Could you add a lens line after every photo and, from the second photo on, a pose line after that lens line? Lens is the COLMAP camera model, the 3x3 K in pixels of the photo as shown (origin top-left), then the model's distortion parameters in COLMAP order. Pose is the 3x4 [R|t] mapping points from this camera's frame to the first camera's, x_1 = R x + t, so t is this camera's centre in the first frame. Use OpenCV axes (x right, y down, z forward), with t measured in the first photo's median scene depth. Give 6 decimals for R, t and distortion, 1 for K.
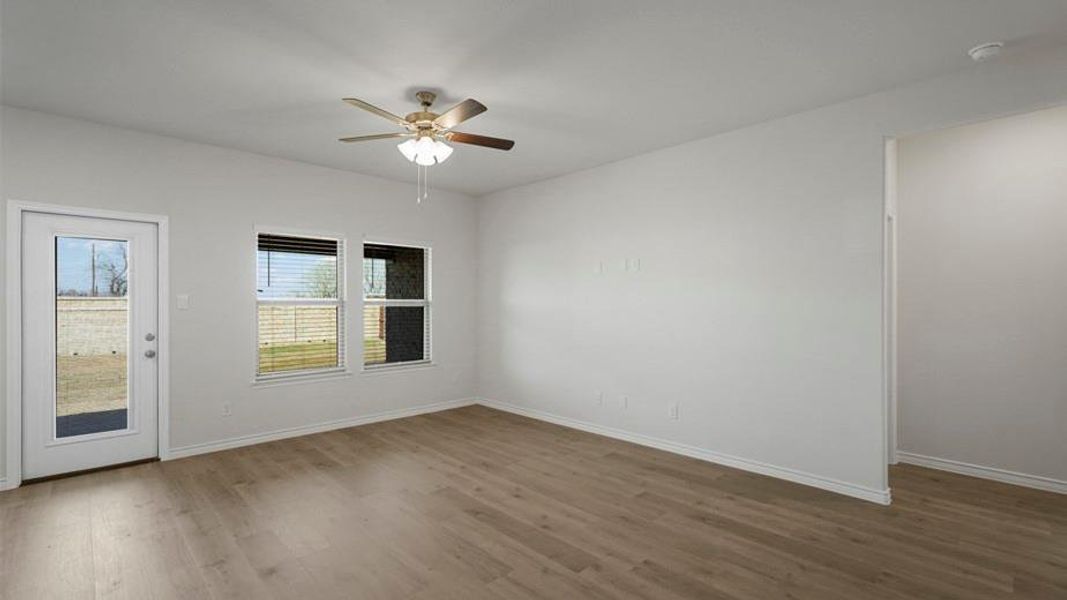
lens RADIAL K [[472.4, 0, 531.0], [0, 472.4, 304.9], [0, 0, 1]] dist [-0.016034, 0.009610]
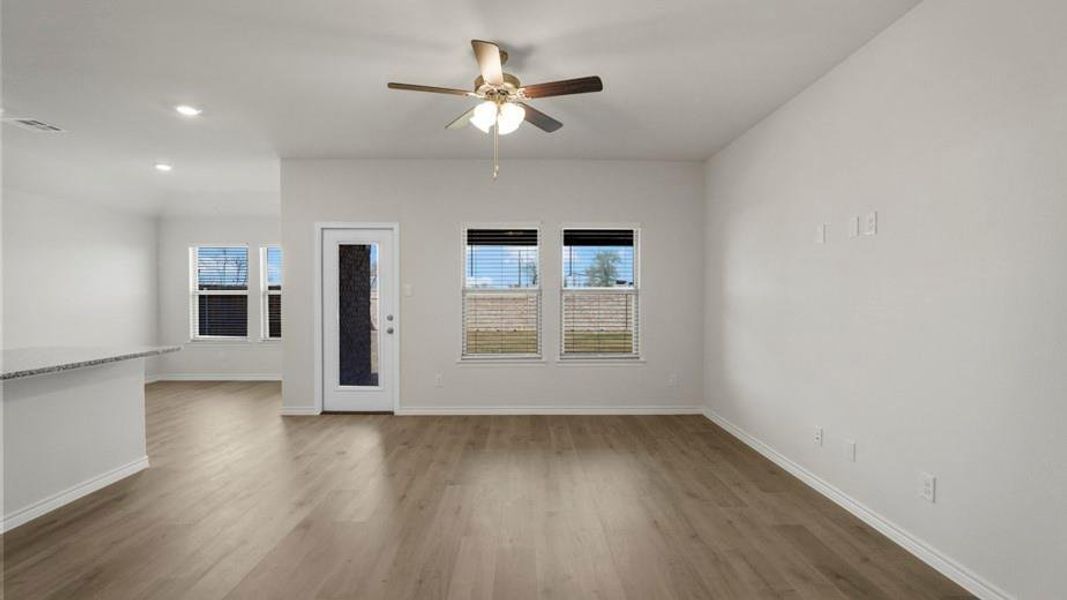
lens RADIAL K [[472.4, 0, 531.0], [0, 472.4, 304.9], [0, 0, 1]] dist [-0.016034, 0.009610]
pose [[0.731268, 0.014593, -0.681934, 0.337170], [-0.001752, 0.999808, 0.019517, 0.007016], [0.682088, -0.013077, 0.731154, 0.301919]]
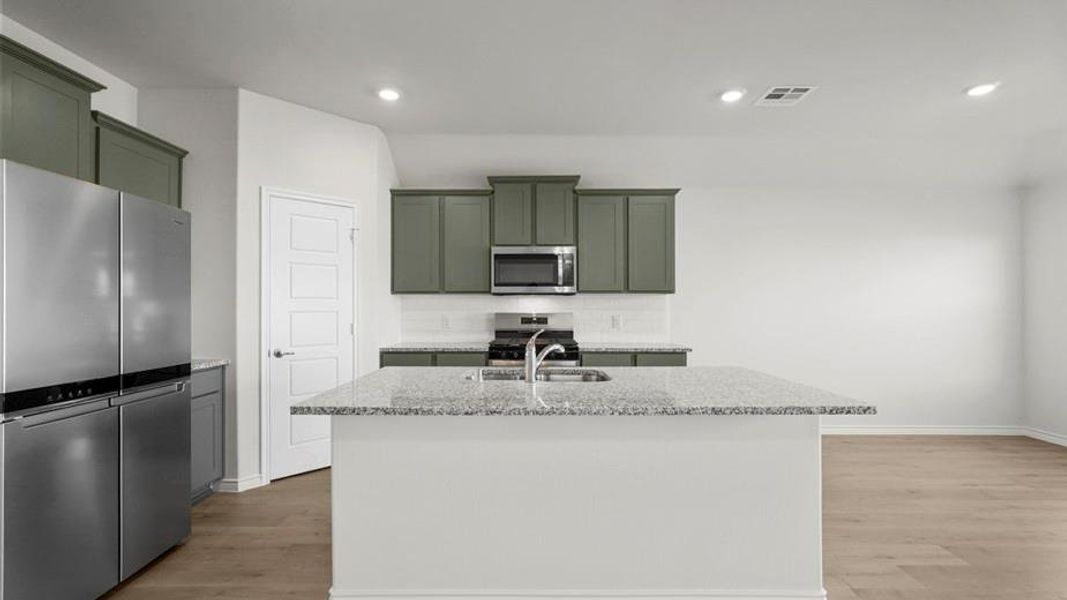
lens RADIAL K [[480.6, 0, 526.2], [0, 480.6, 300.7], [0, 0, 1]] dist [-0.003924, -0.000381]
pose [[-0.698610, -0.006610, -0.715472, -0.187529], [-0.001664, 0.999970, -0.007613, 0.011053], [0.715501, -0.004129, -0.698600, 0.567176]]
